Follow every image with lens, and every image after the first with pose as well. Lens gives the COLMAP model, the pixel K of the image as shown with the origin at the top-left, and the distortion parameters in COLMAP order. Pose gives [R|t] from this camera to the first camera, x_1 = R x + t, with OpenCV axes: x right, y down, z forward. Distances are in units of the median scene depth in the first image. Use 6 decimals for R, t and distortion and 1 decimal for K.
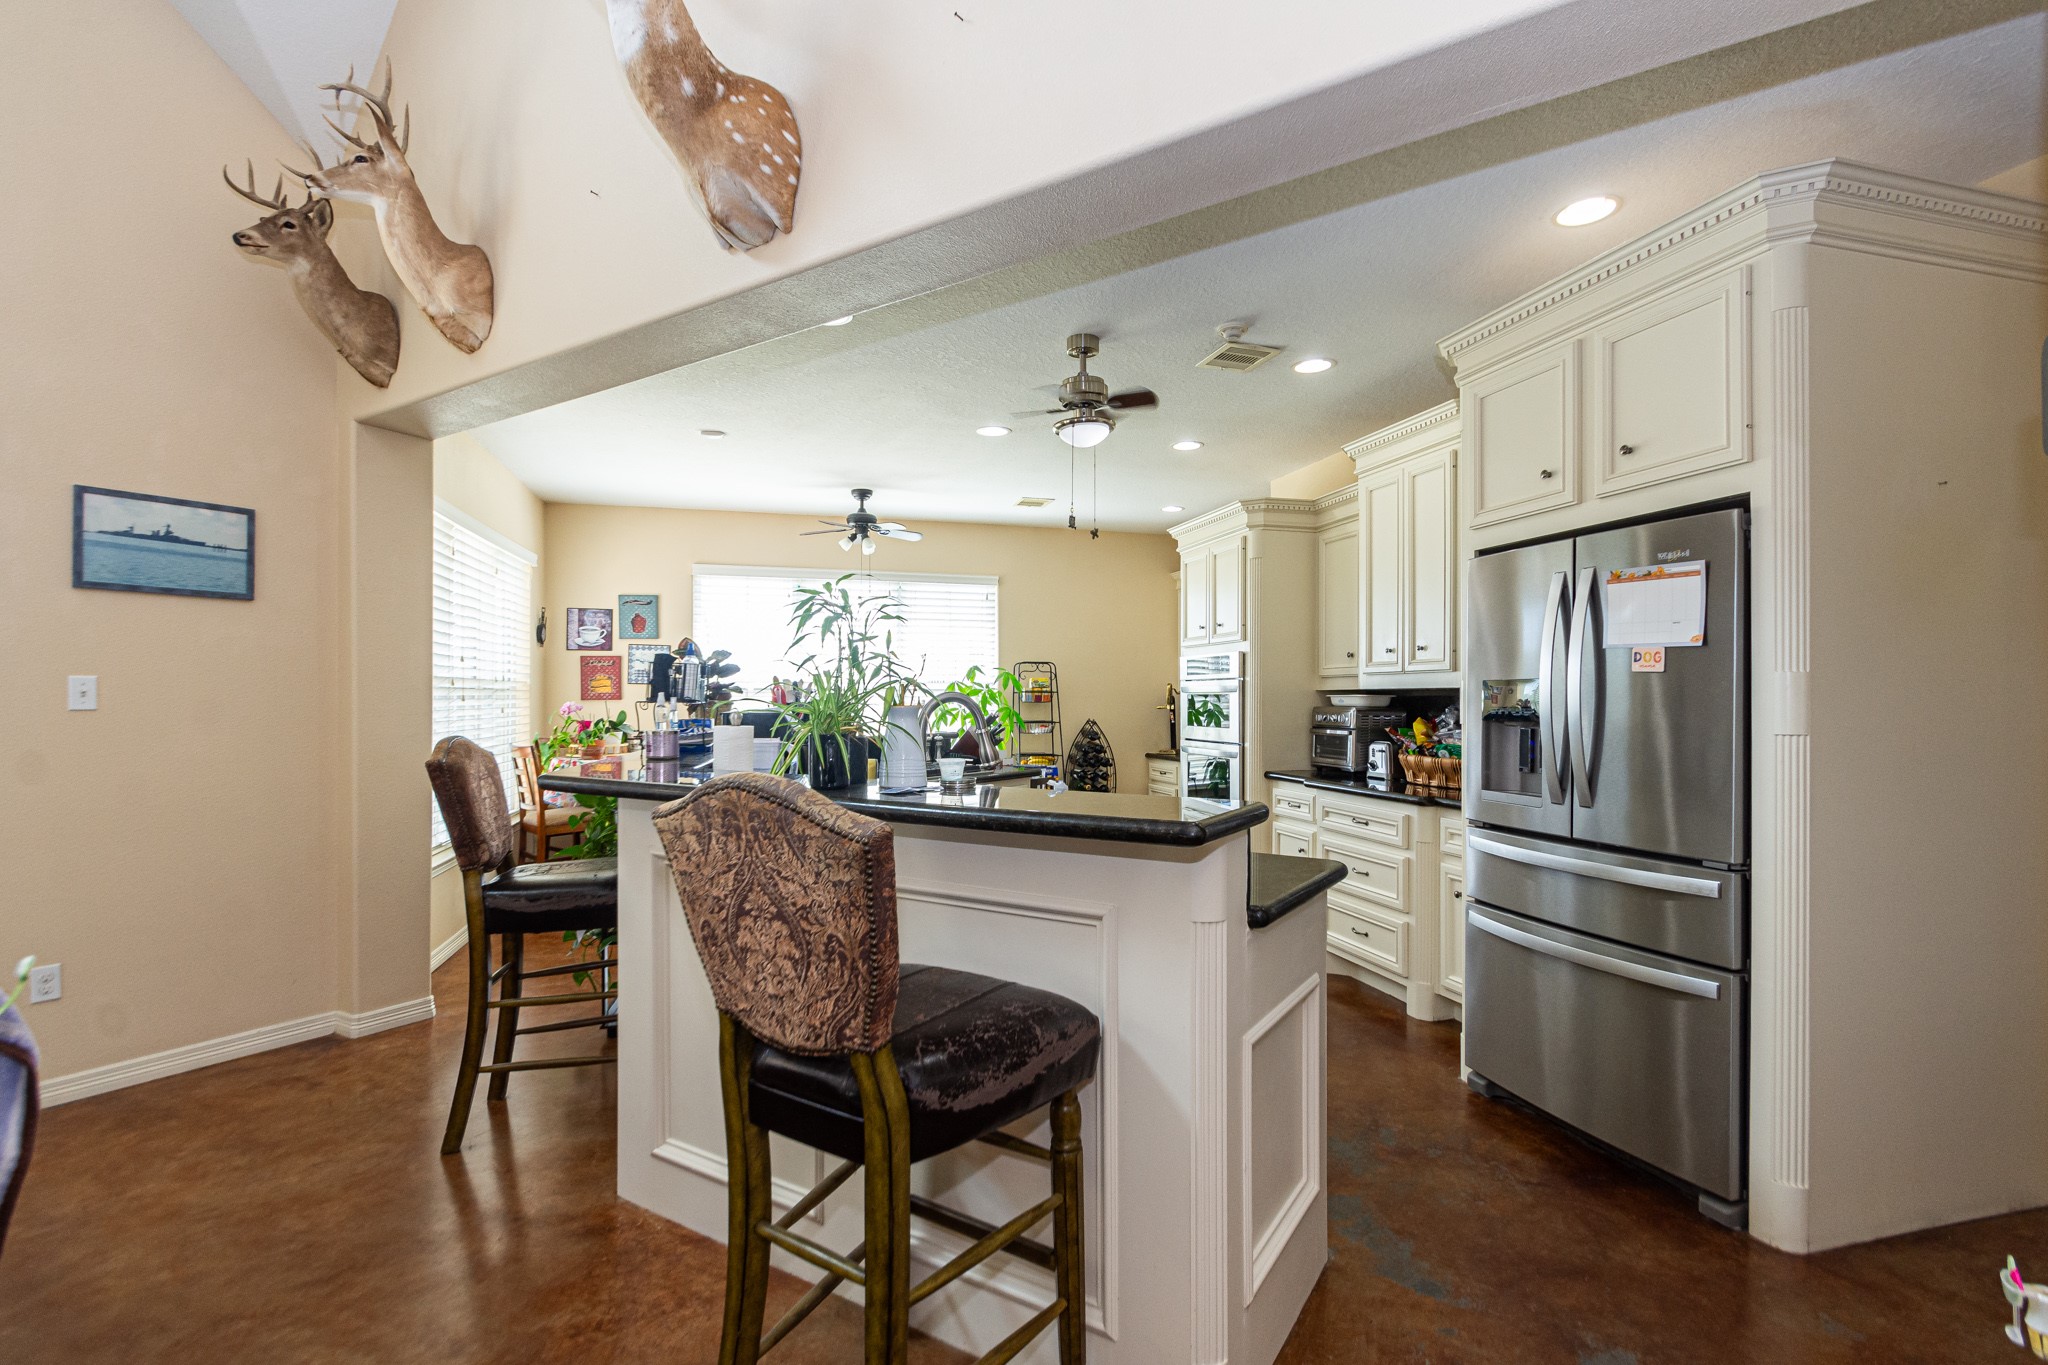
lens RADIAL K [[934.0, 0, 1017.4], [0, 934.0, 686.6], [0, 0, 1]] dist [-0.005909, -0.000564]
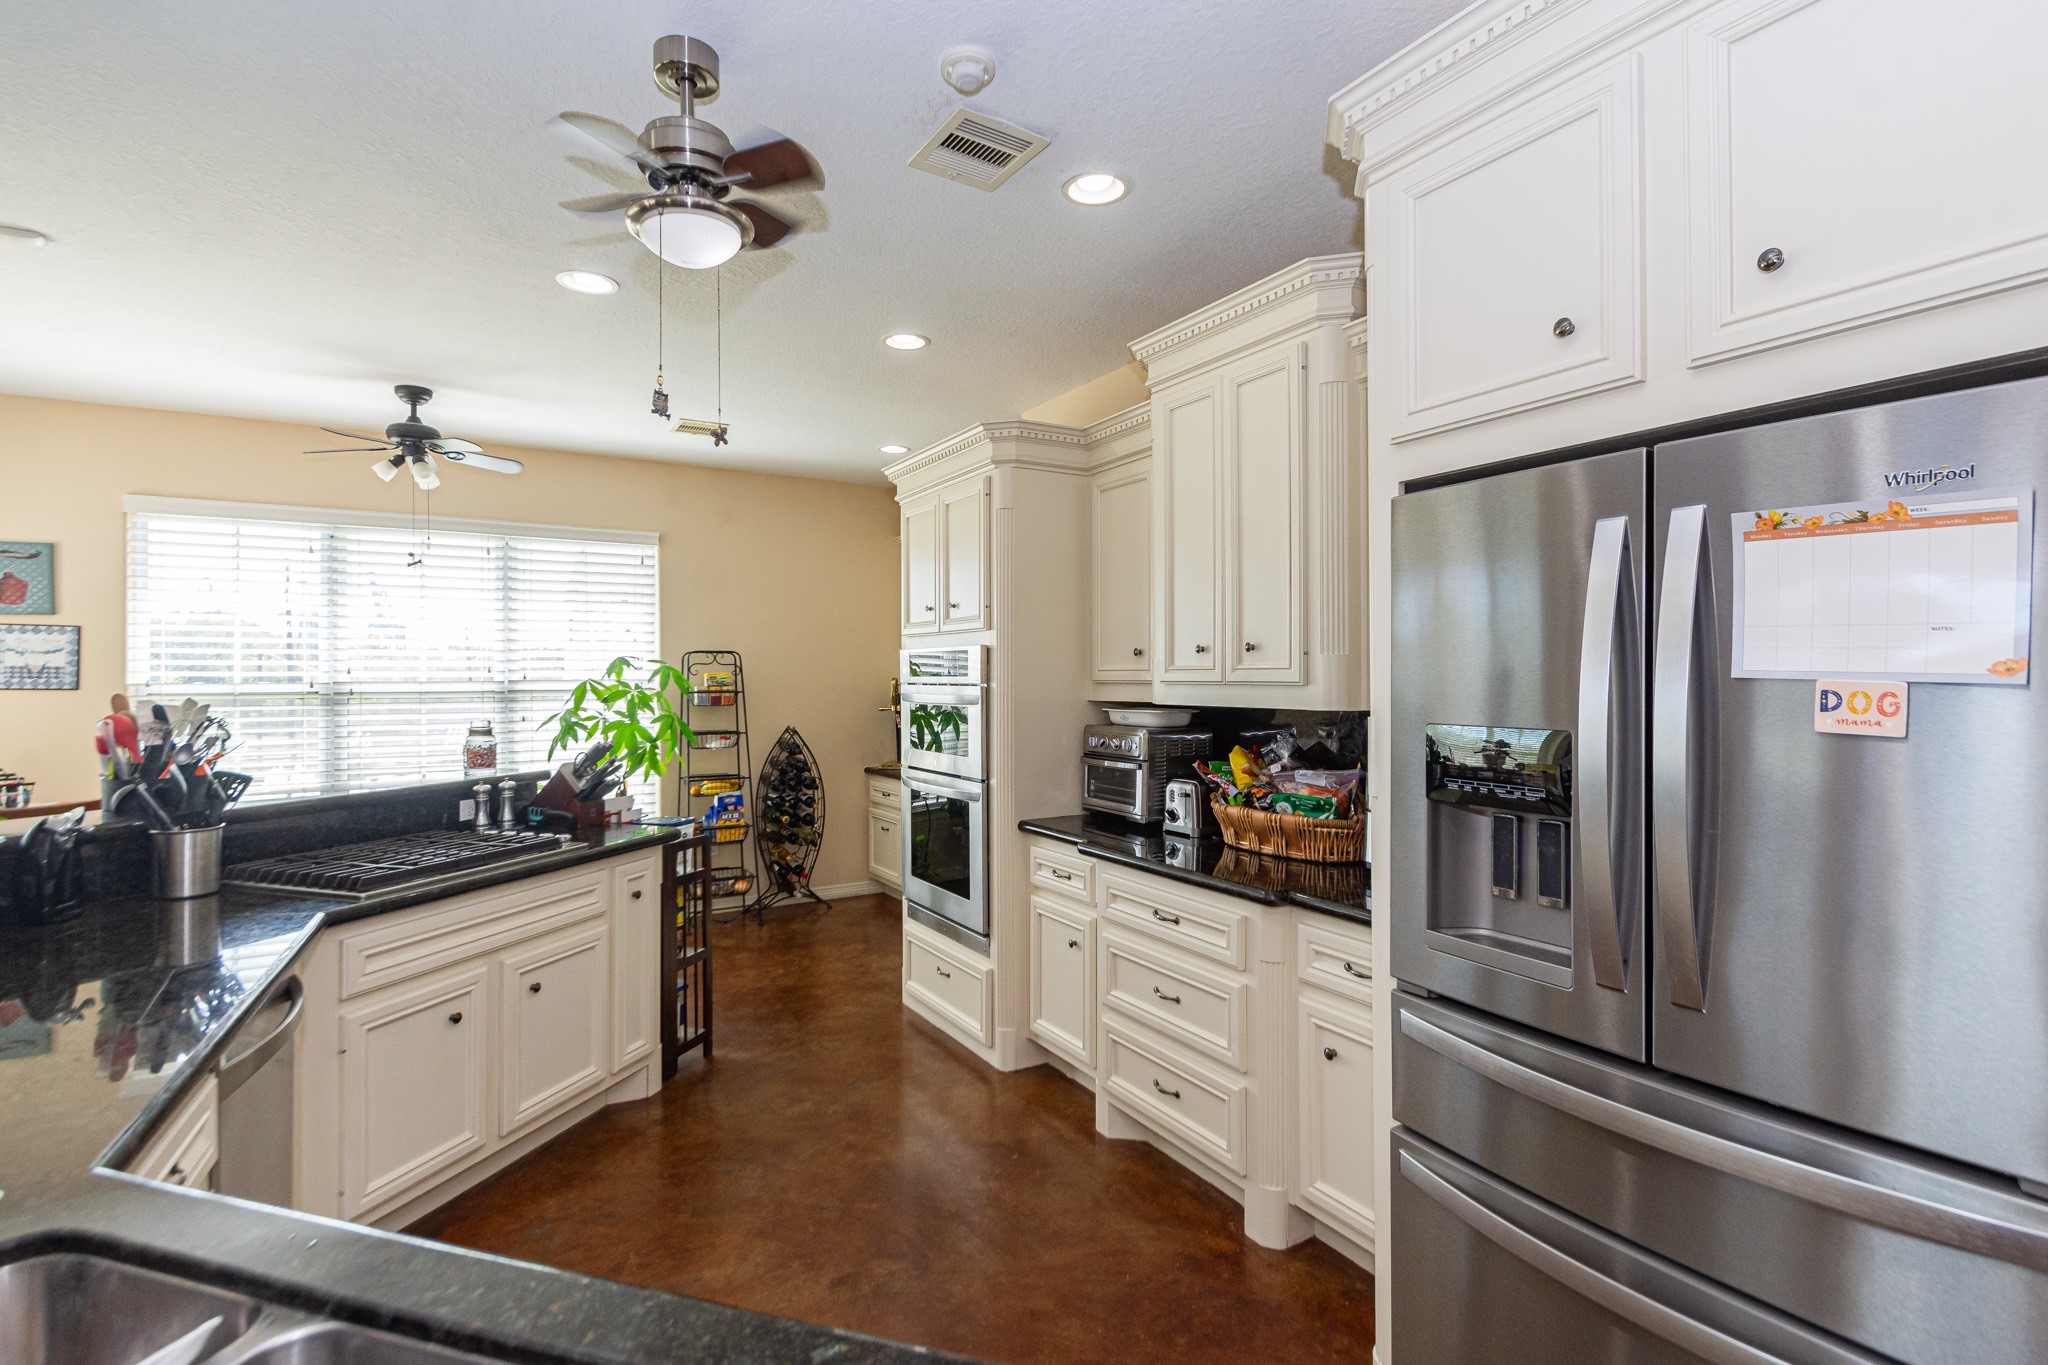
lens RADIAL K [[924.2, 0, 1019.6], [0, 924.2, 696.7], [0, 0, 1]] dist [-0.004149, -0.000256]
pose [[0.962285, -0.013726, 0.271698, 0.082559], [0.003202, 0.999229, 0.039140, -0.027473], [-0.272026, -0.036794, 0.961586, 0.351907]]
